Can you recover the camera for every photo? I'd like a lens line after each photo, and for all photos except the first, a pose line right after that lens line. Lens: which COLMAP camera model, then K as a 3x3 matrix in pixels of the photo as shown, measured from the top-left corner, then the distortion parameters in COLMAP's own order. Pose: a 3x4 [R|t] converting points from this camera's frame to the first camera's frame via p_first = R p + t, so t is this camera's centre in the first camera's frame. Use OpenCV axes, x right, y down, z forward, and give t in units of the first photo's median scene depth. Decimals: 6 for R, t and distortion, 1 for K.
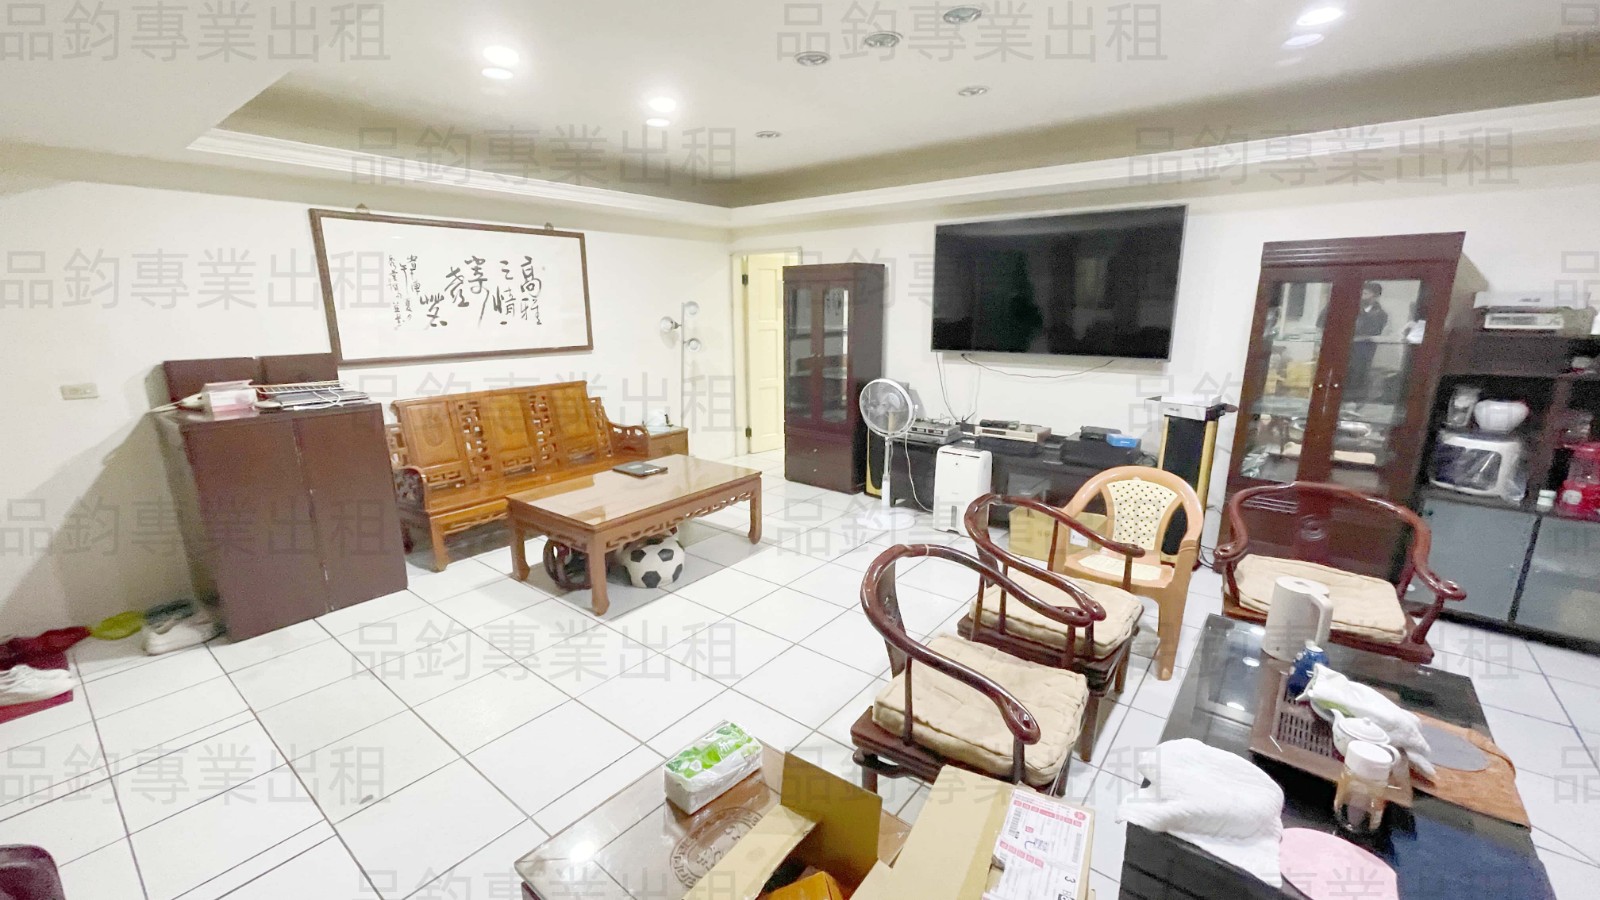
lens RADIAL K [[643.3, 0, 793.3], [0, 643.3, 454.1], [0, 0, 1]] dist [0.001709, -0.000704]
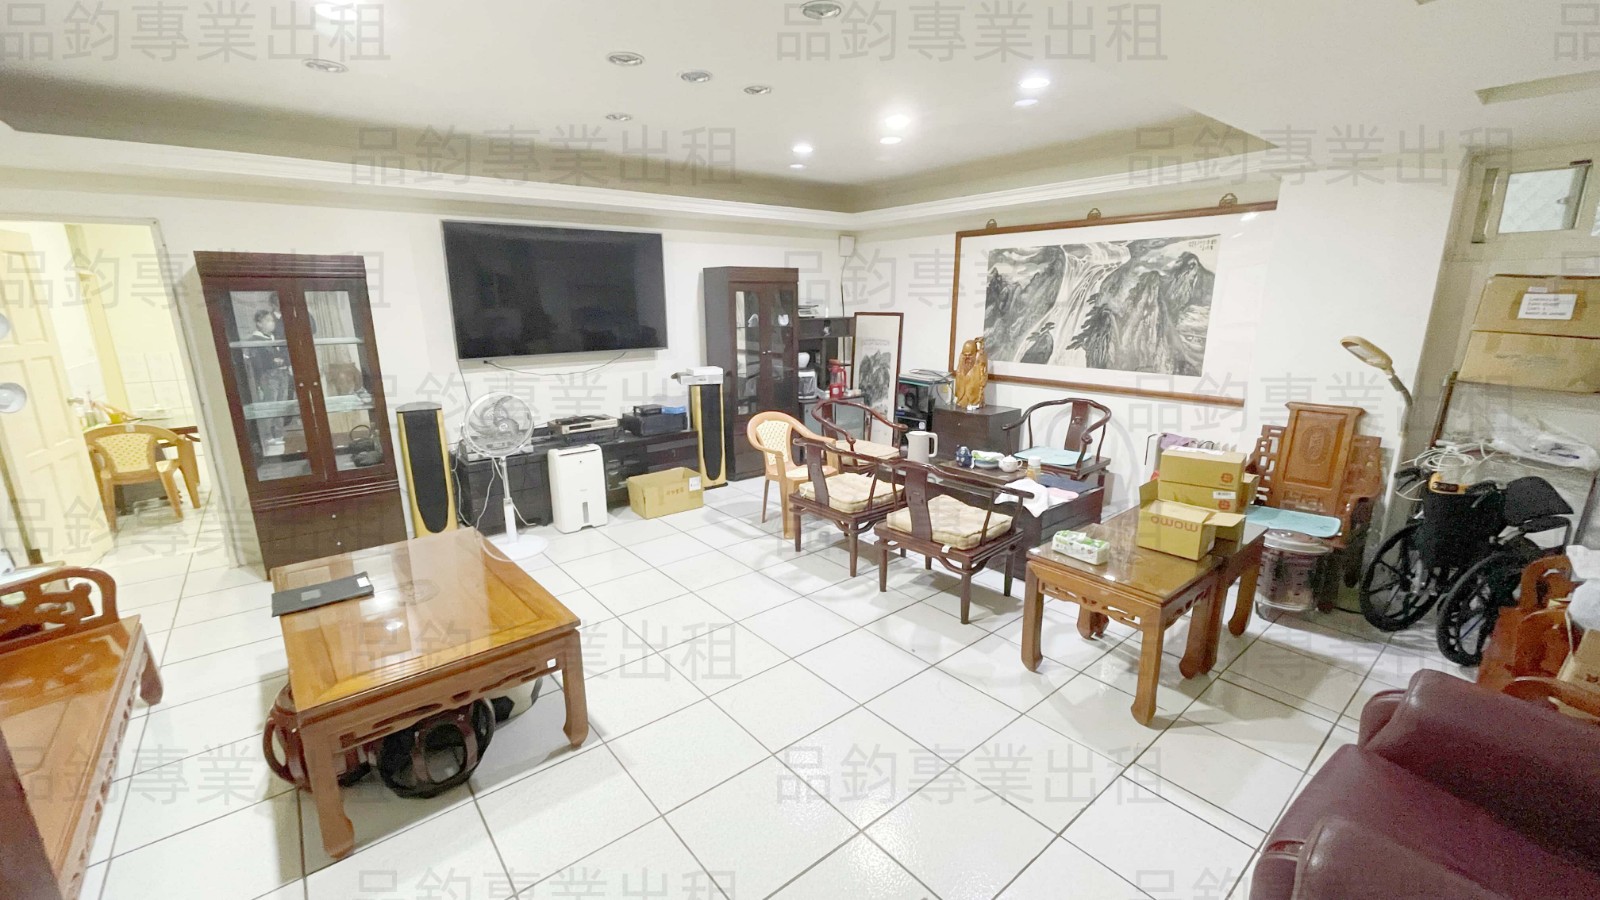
lens RADIAL K [[643.3, 0, 793.3], [0, 643.3, 454.1], [0, 0, 1]] dist [0.001709, -0.000704]
pose [[0.215491, -0.221299, 0.951100, -0.754681], [0.237989, 0.956516, 0.168638, -0.103023], [-0.947061, 0.190011, 0.258787, 0.465004]]
